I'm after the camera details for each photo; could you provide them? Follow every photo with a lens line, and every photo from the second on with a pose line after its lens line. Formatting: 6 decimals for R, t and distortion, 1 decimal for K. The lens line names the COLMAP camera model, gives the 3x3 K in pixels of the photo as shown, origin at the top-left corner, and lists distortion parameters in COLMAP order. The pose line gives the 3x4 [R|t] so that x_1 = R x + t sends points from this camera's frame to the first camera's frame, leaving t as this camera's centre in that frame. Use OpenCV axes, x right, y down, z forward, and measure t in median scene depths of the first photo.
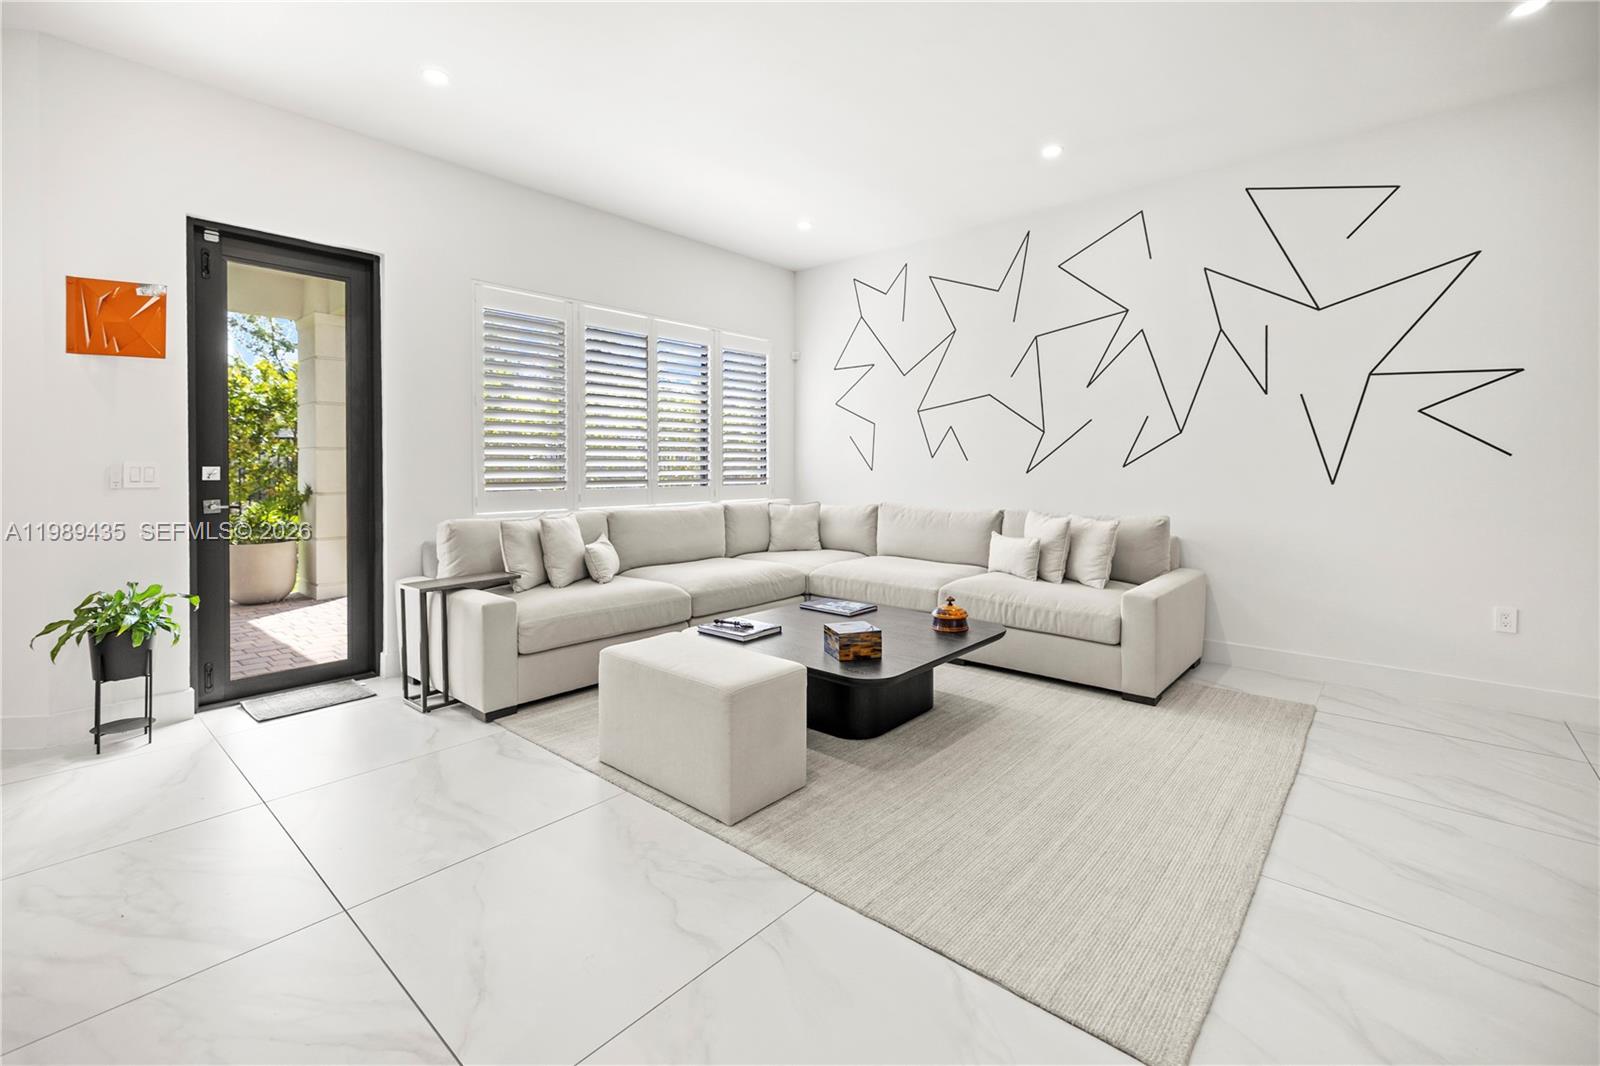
lens RADIAL K [[696.4, 0, 805.2], [0, 696.4, 474.1], [0, 0, 1]] dist [0.002681, -0.001224]
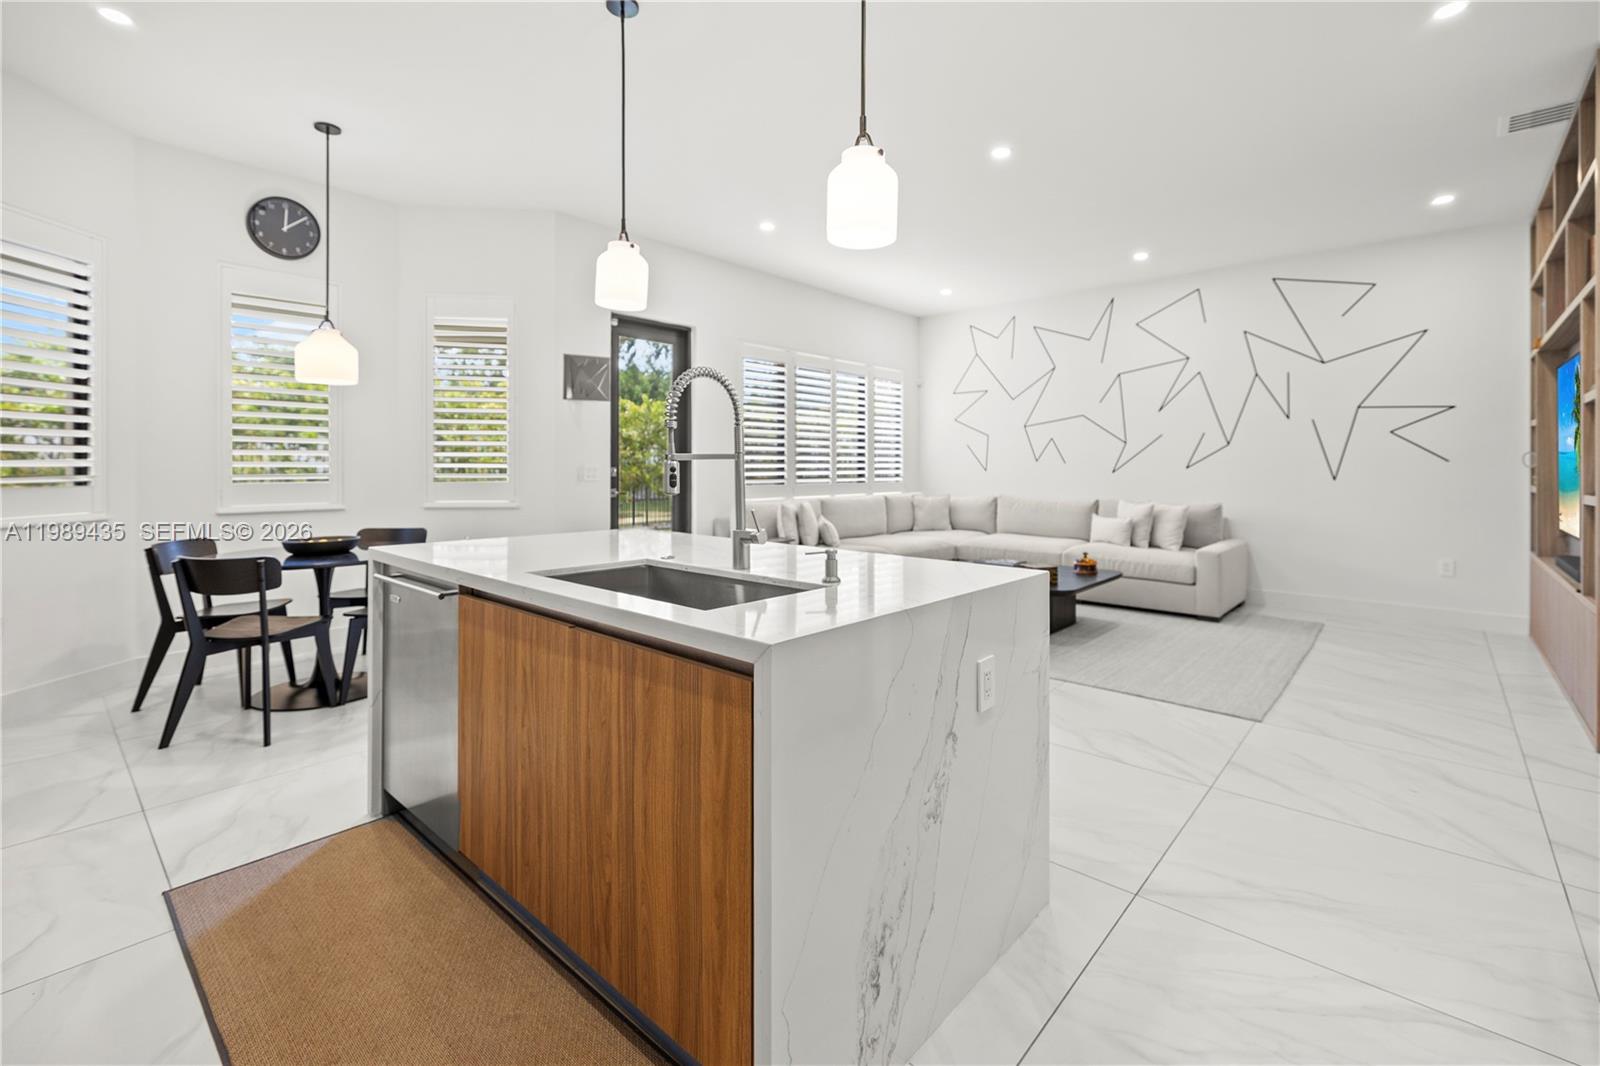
lens RADIAL K [[696.4, 0, 802.9], [0, 696.4, 463.4], [0, 0, 1]] dist [0.002681, -0.001224]
pose [[0.999858, 0.001447, -0.016785, -0.344920], [-0.001736, 0.999850, -0.017204, 0.005891], [0.016757, 0.017231, 0.999711, -0.496048]]
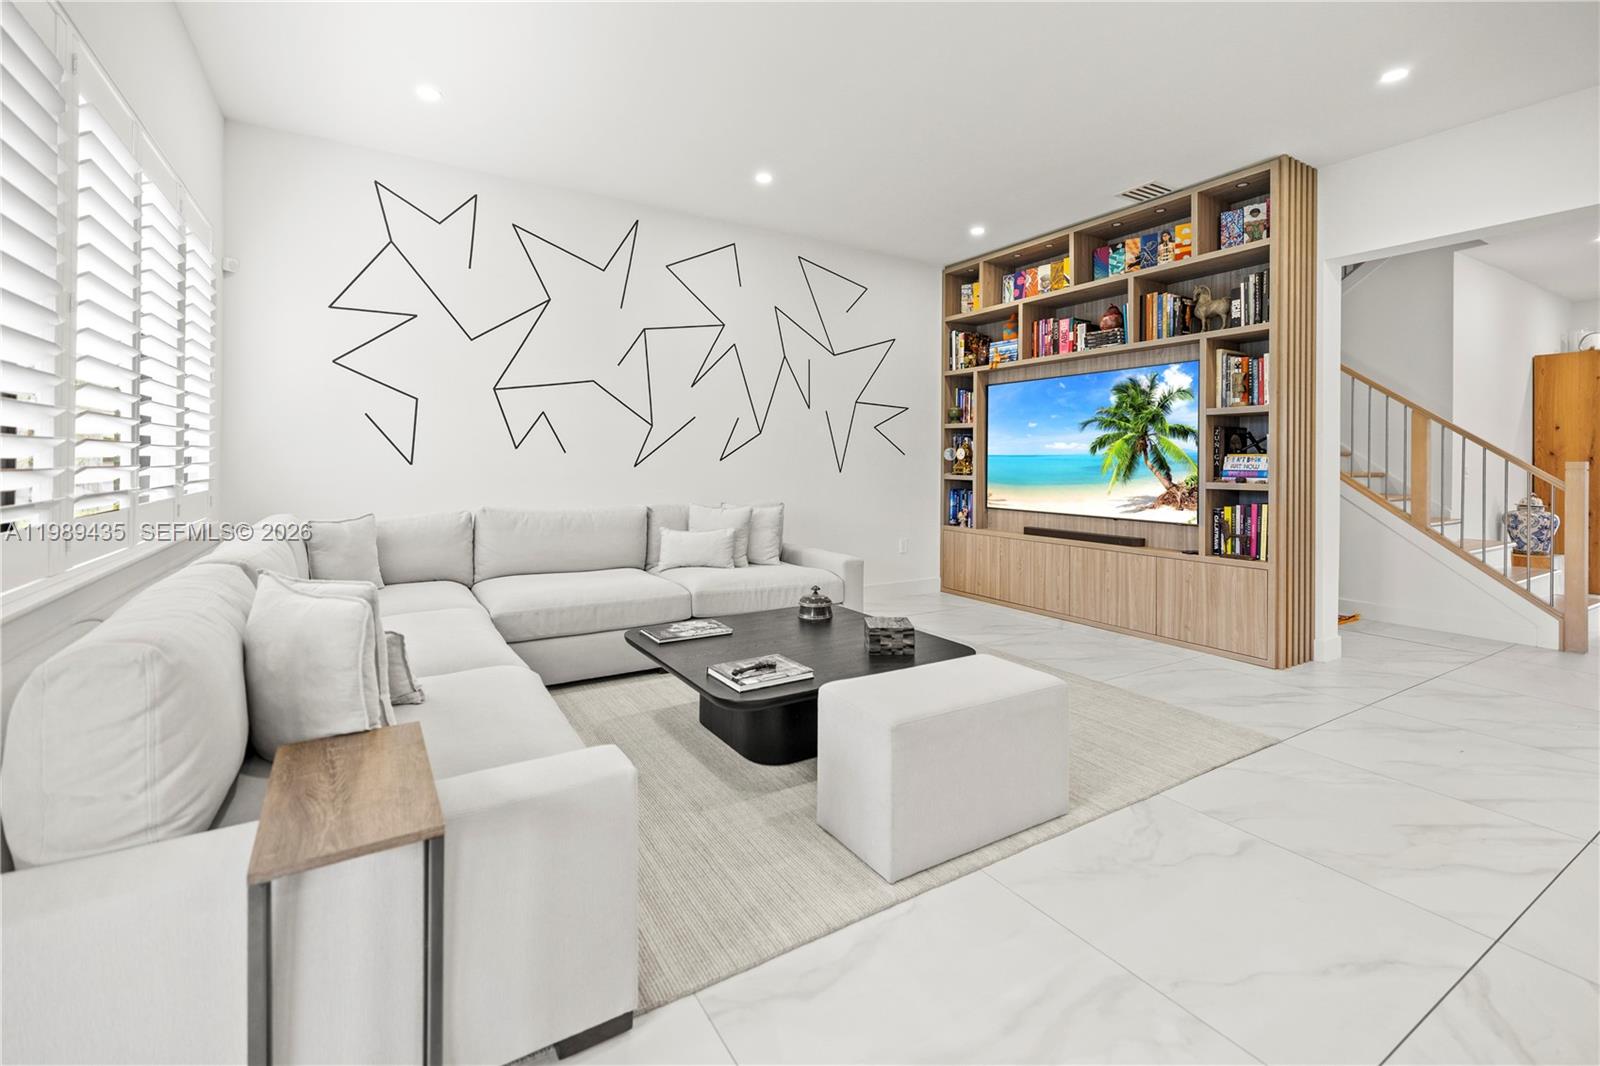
lens RADIAL K [[696.4, 0, 804.0], [0, 696.4, 467.0], [0, 0, 1]] dist [0.002681, -0.001224]
pose [[0.298366, -0.009640, 0.954403, -0.693114], [0.005056, 0.999951, 0.008519, -0.010053], [-0.954438, 0.002283, 0.298400, 0.612234]]
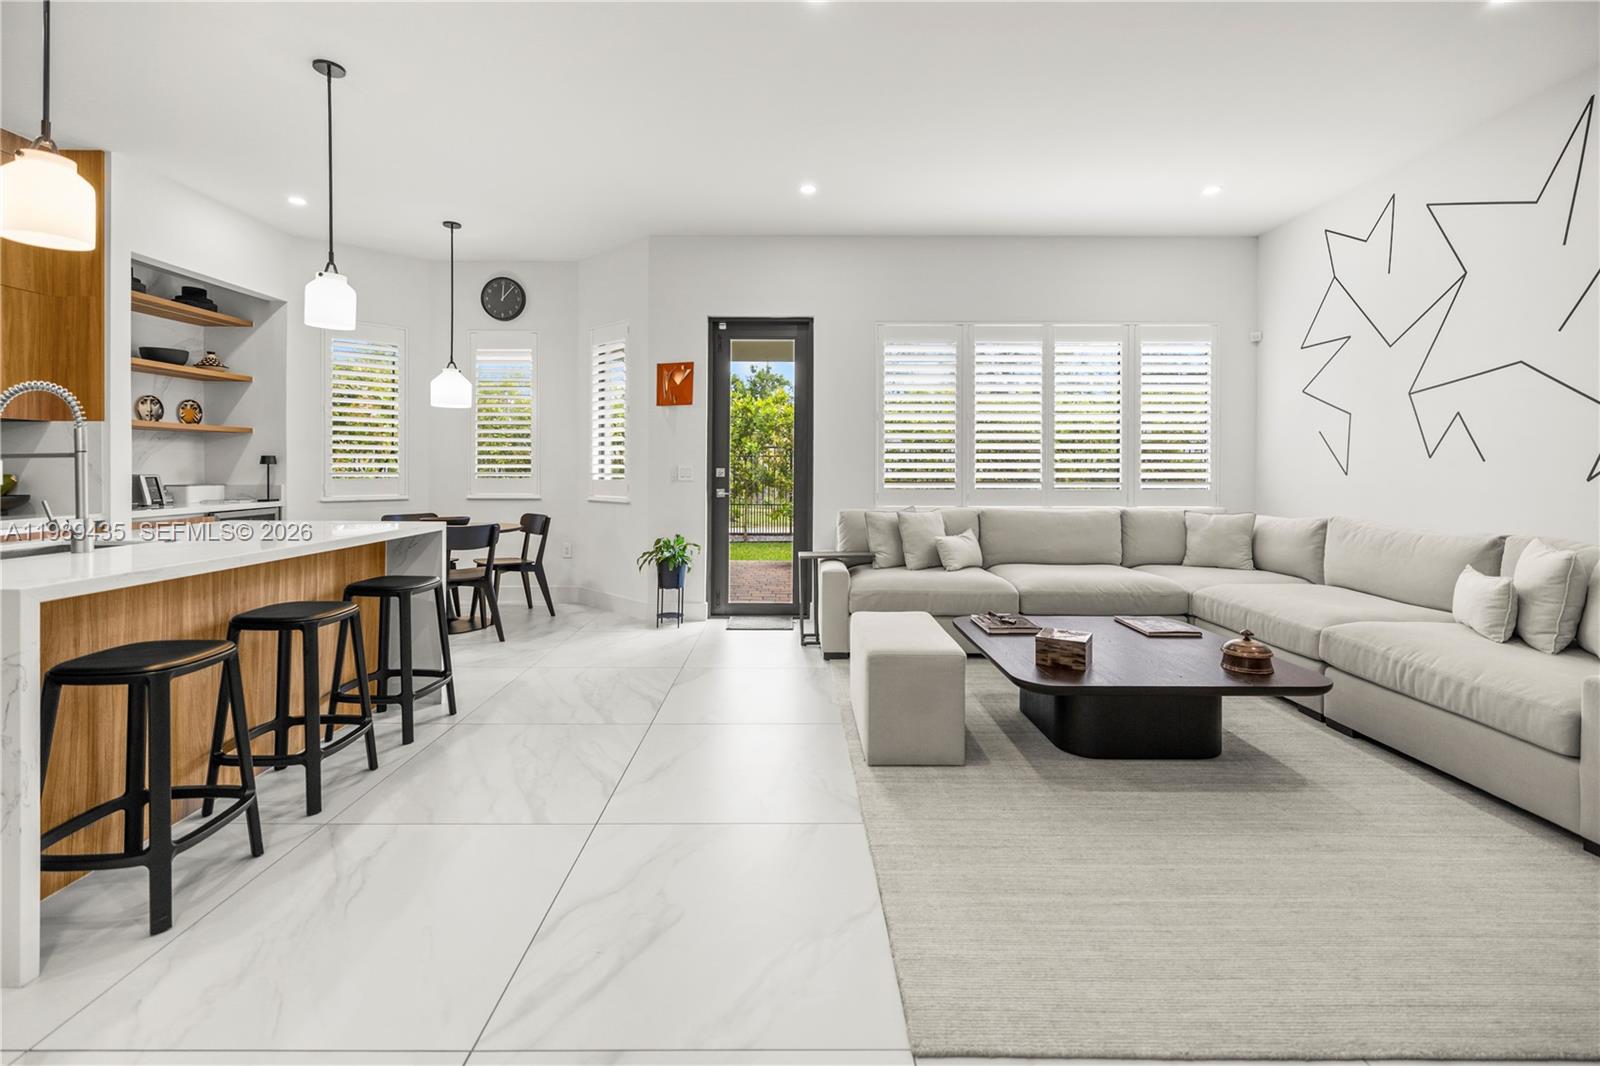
lens RADIAL K [[696.4, 0, 791.6], [0, 696.4, 468.7], [0, 0, 1]] dist [0.002681, -0.001224]
pose [[0.655458, 0.001976, -0.755229, 0.411496], [-0.011718, 0.999903, -0.007554, 0.000990], [0.755141, 0.013801, 0.655417, 0.058179]]
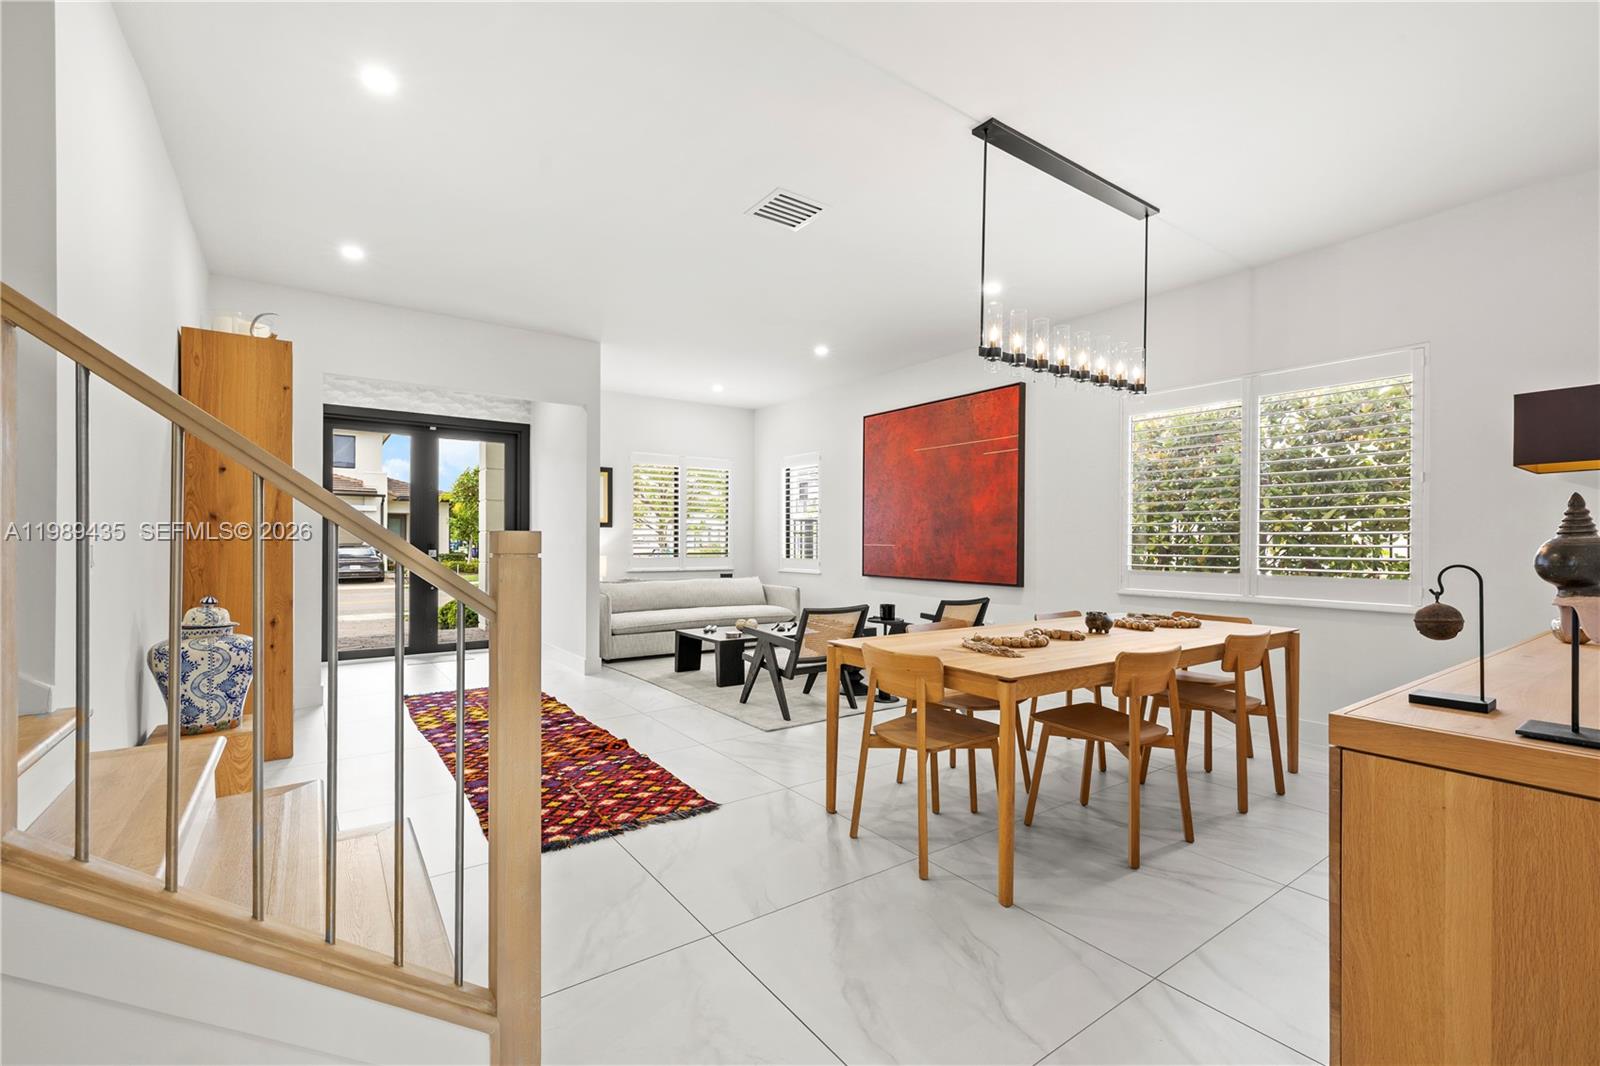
lens RADIAL K [[696.4, 0, 805.2], [0, 696.4, 538.2], [0, 0, 1]] dist [0.002681, -0.001224]
pose [[-0.973493, -0.006538, 0.228622, 0.535540], [-0.004471, 0.999944, 0.009562, -0.002177], [-0.228671, 0.008286, -0.973468, 0.079462]]
